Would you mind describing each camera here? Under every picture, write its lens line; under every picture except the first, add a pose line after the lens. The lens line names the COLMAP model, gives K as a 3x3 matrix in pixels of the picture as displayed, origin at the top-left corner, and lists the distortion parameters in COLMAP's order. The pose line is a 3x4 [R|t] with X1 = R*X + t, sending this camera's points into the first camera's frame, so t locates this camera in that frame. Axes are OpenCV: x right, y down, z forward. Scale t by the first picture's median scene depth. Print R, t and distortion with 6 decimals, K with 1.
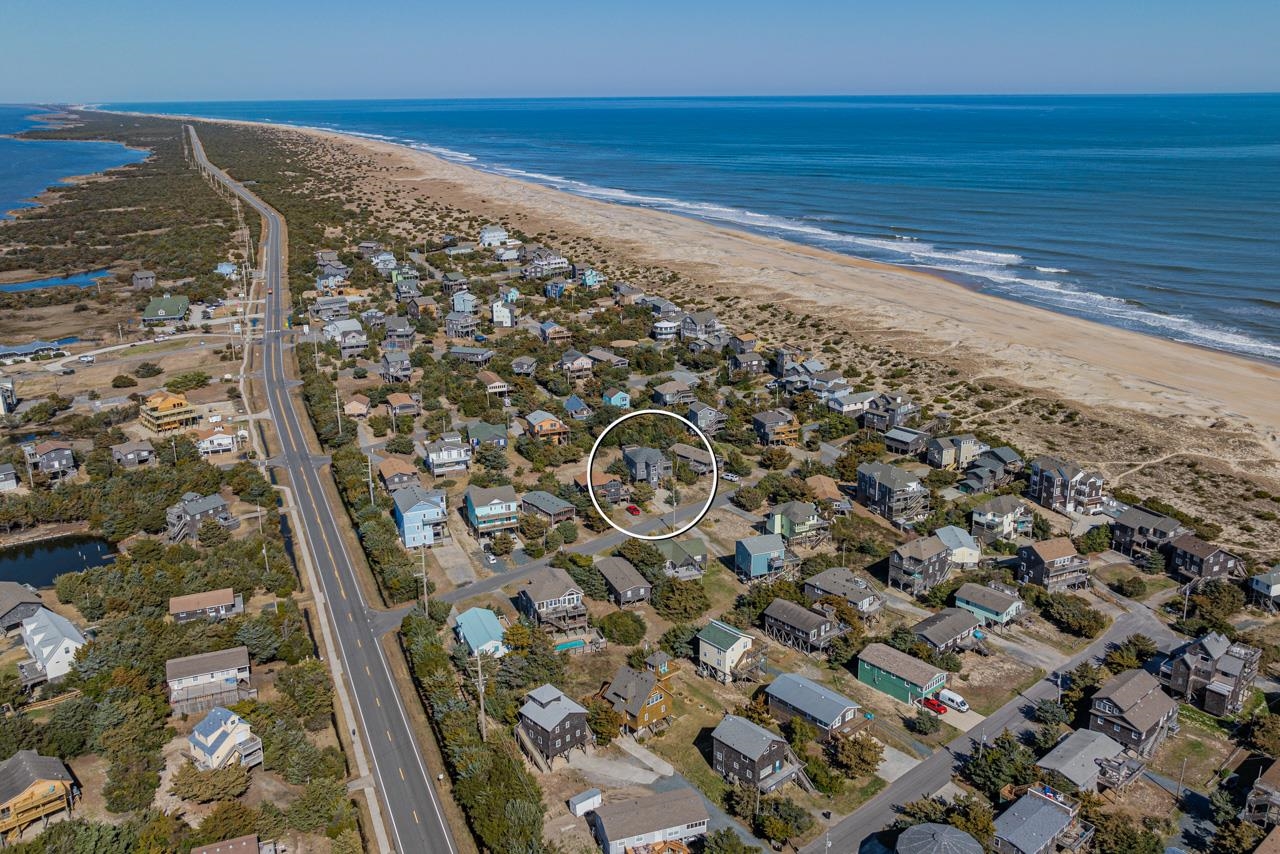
lens RADIAL K [[1075.9, 0, 640.6], [0, 1075.9, 427.9], [0, 0, 1]] dist [-0.009395, 0.000924]
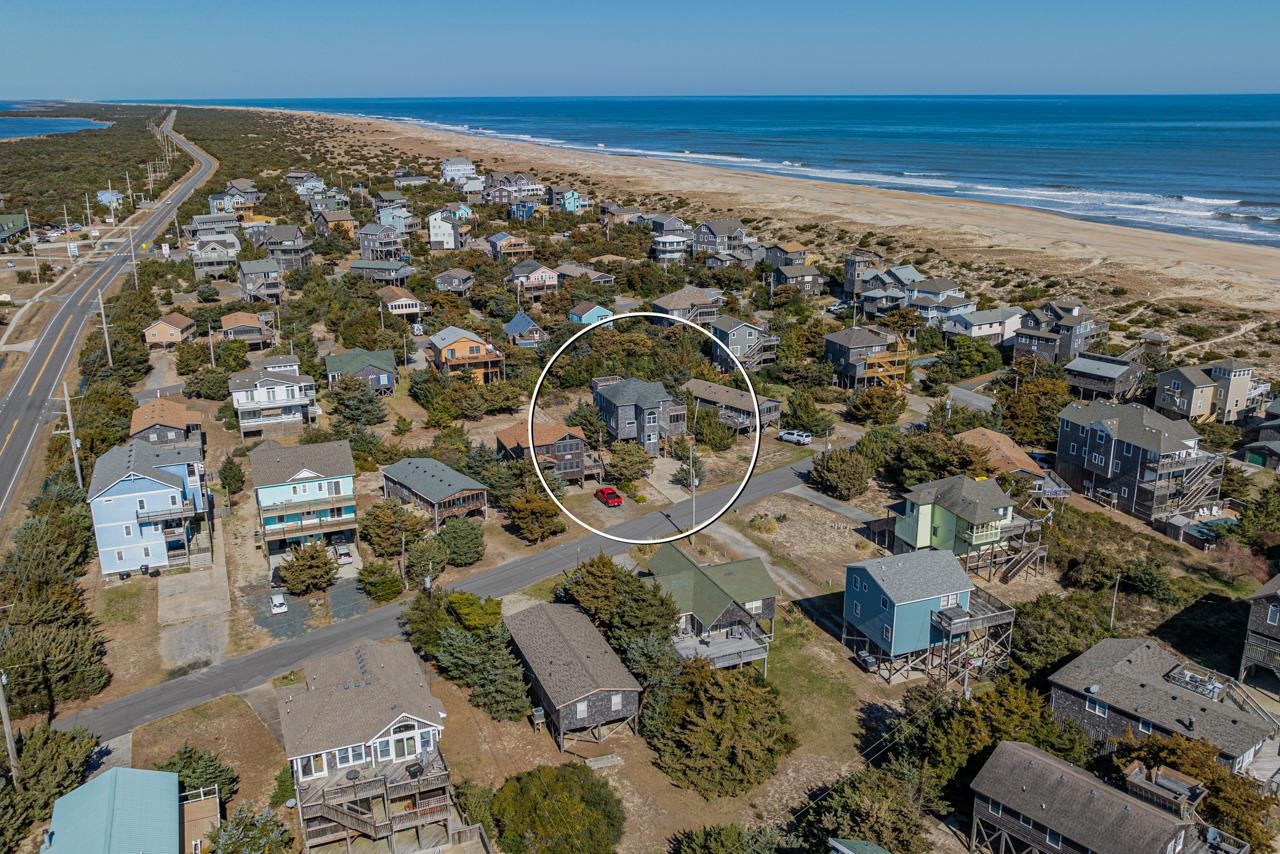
lens RADIAL K [[1075.9, 0, 644.0], [0, 1075.9, 423.0], [0, 0, 1]] dist [-0.009395, 0.000924]
pose [[0.999990, 0.003896, 0.001980, 0.007226], [-0.003884, 0.999975, -0.005920, 0.040196], [-0.002003, 0.005912, 0.999981, 0.446736]]
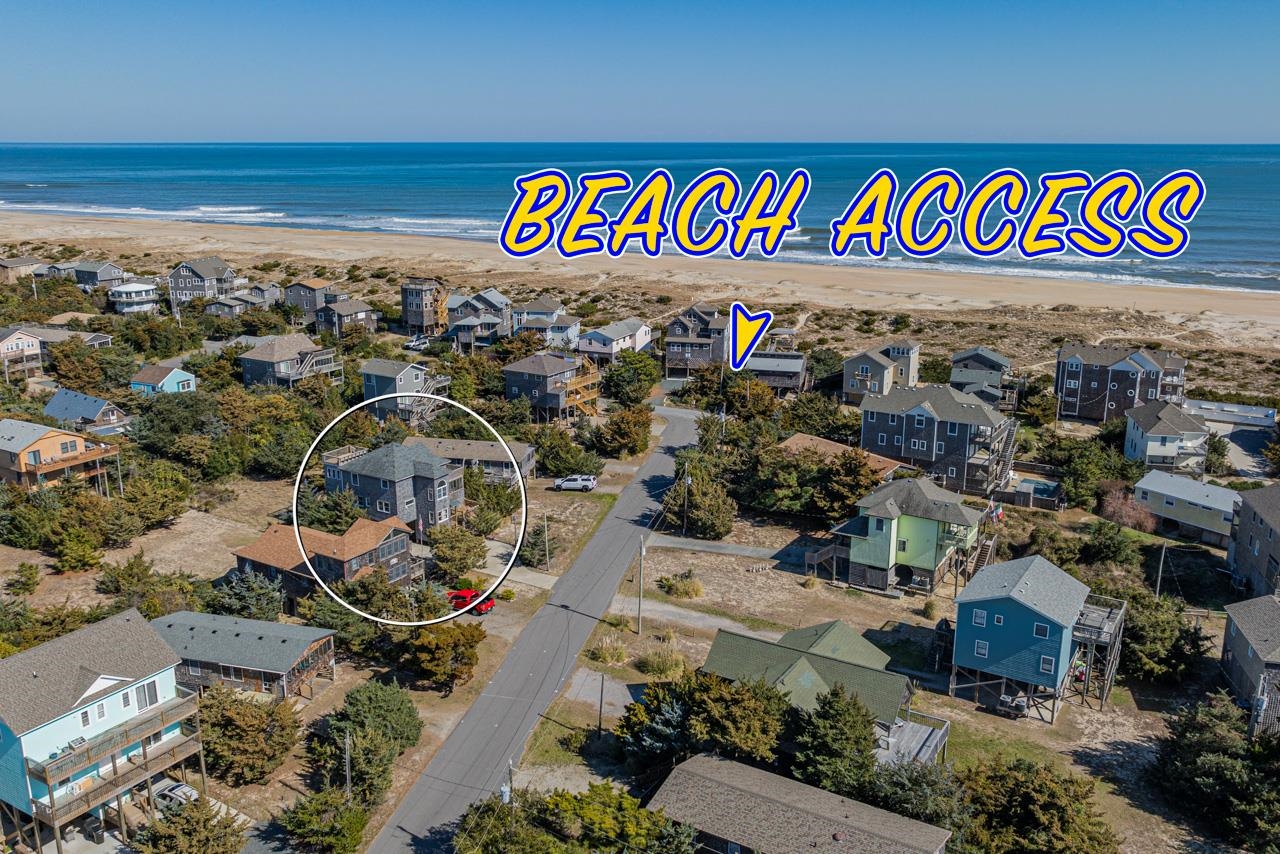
lens RADIAL K [[1075.9, 0, 642.1], [0, 1075.9, 430.7], [0, 0, 1]] dist [-0.009395, 0.000924]
pose [[0.806356, -0.146004, 0.573125, -0.138885], [0.170052, 0.985365, 0.011768, 0.022820], [-0.566456, 0.087971, 0.819383, 0.587211]]
